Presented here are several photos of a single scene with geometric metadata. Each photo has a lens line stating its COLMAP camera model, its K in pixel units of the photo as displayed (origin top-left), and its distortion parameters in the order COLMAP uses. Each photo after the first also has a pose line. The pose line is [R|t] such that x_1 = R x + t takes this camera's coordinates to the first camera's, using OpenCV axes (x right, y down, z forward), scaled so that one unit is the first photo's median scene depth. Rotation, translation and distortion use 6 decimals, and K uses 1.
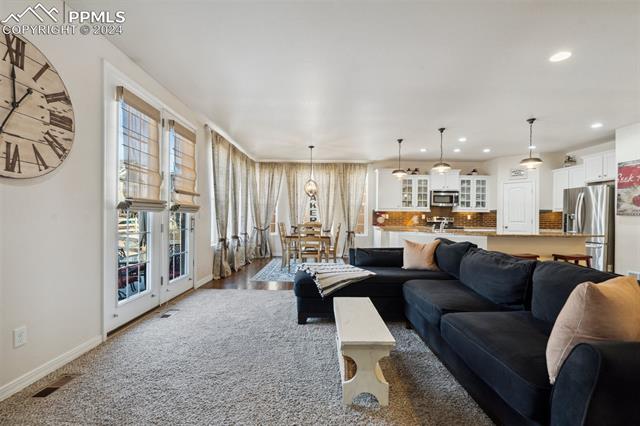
lens RADIAL K [[295.0, 0, 320.4], [0, 295.0, 217.2], [0, 0, 1]] dist [-0.002549, 0.000949]
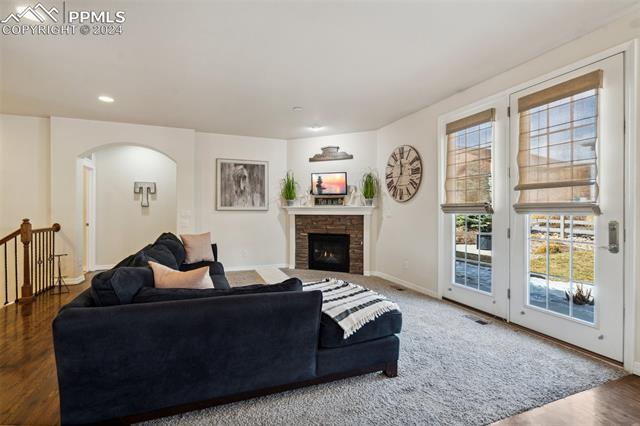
lens RADIAL K [[295.0, 0, 312.9], [0, 295.0, 210.3], [0, 0, 1]] dist [-0.002549, 0.000949]
pose [[-0.935245, -0.009591, -0.353872, 0.140312], [-0.009049, 0.999954, -0.003186, -0.009787], [0.353887, 0.000223, -0.935288, 0.718811]]
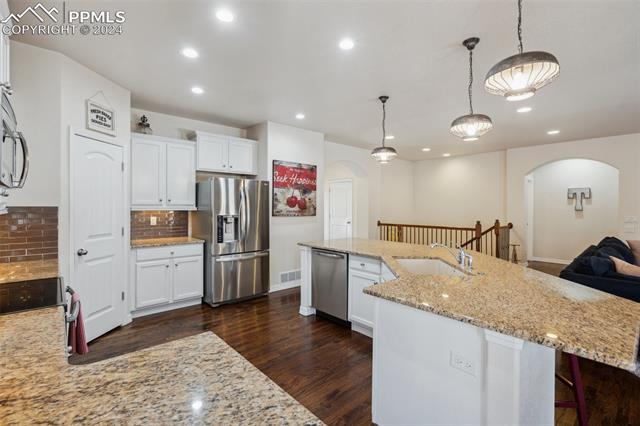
lens RADIAL K [[295.0, 0, 319.1], [0, 295.0, 207.9], [0, 0, 1]] dist [-0.002549, 0.000949]
pose [[-0.669763, -0.017264, 0.742374, 0.150473], [-0.010101, 0.999849, 0.014138, -0.030451], [-0.742506, 0.001971, -0.669836, 0.967782]]
